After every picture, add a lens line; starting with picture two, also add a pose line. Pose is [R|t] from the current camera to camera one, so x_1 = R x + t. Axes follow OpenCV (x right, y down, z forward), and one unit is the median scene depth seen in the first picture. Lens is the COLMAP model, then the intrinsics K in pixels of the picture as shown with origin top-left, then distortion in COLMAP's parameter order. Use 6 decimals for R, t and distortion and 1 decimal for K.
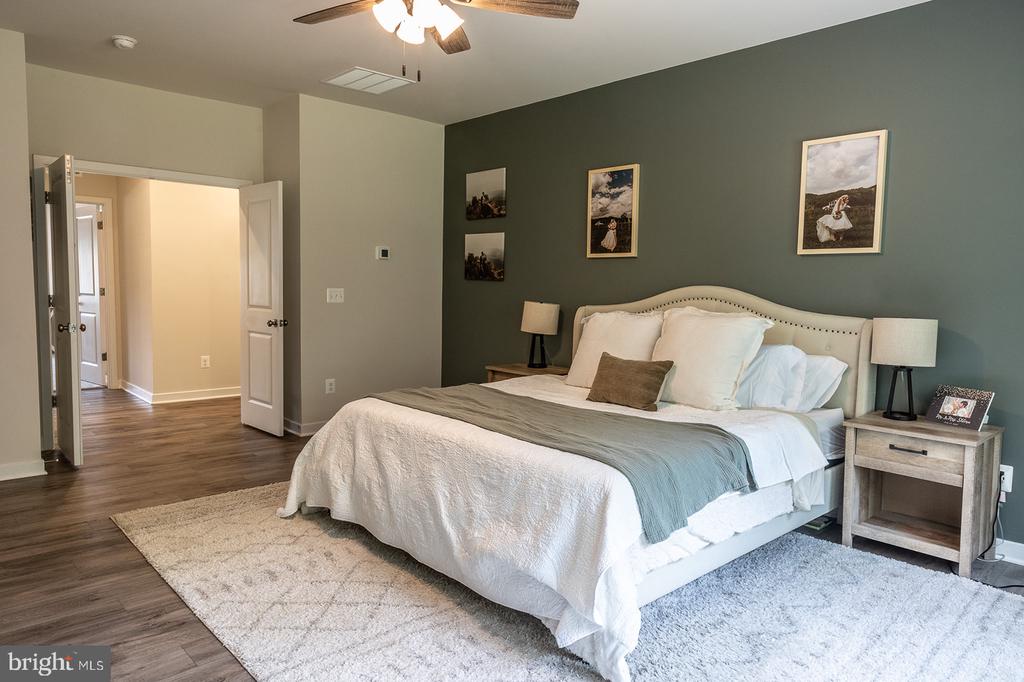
lens RADIAL K [[685.8, 0, 512.0], [0, 685.8, 341.0], [0, 0, 1]] dist [-0.001420, 0.004807]
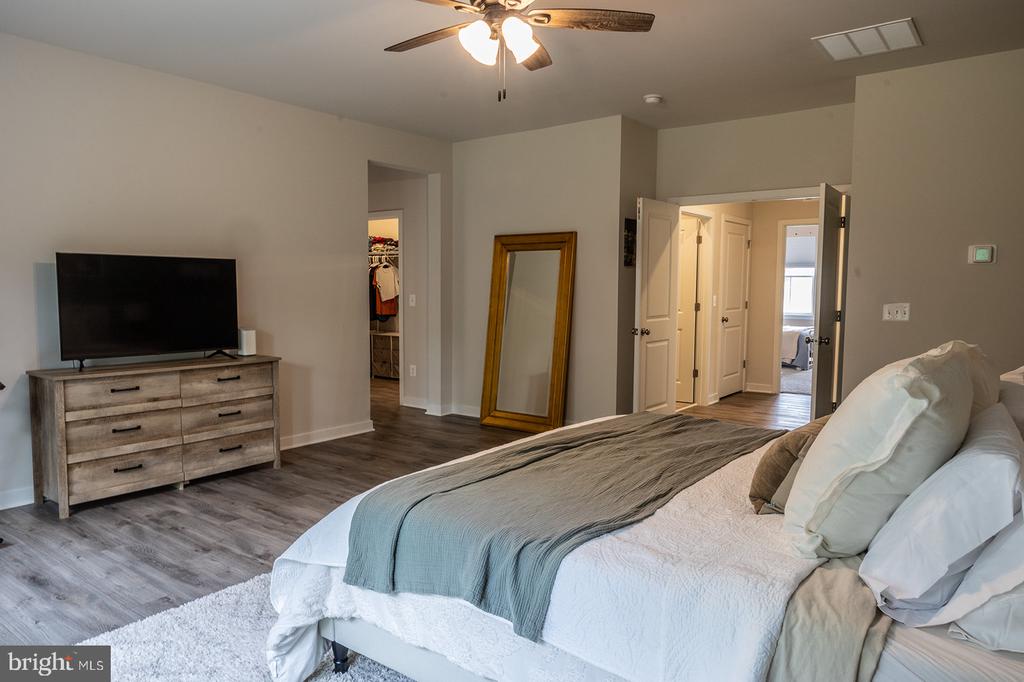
lens RADIAL K [[685.8, 0, 512.0], [0, 685.8, 341.0], [0, 0, 1]] dist [-0.001420, 0.004807]
pose [[0.171090, 0.058618, -0.983510, 0.686547], [-0.085385, 0.995355, 0.044470, -0.046767], [0.981549, 0.076368, 0.175300, 0.643440]]
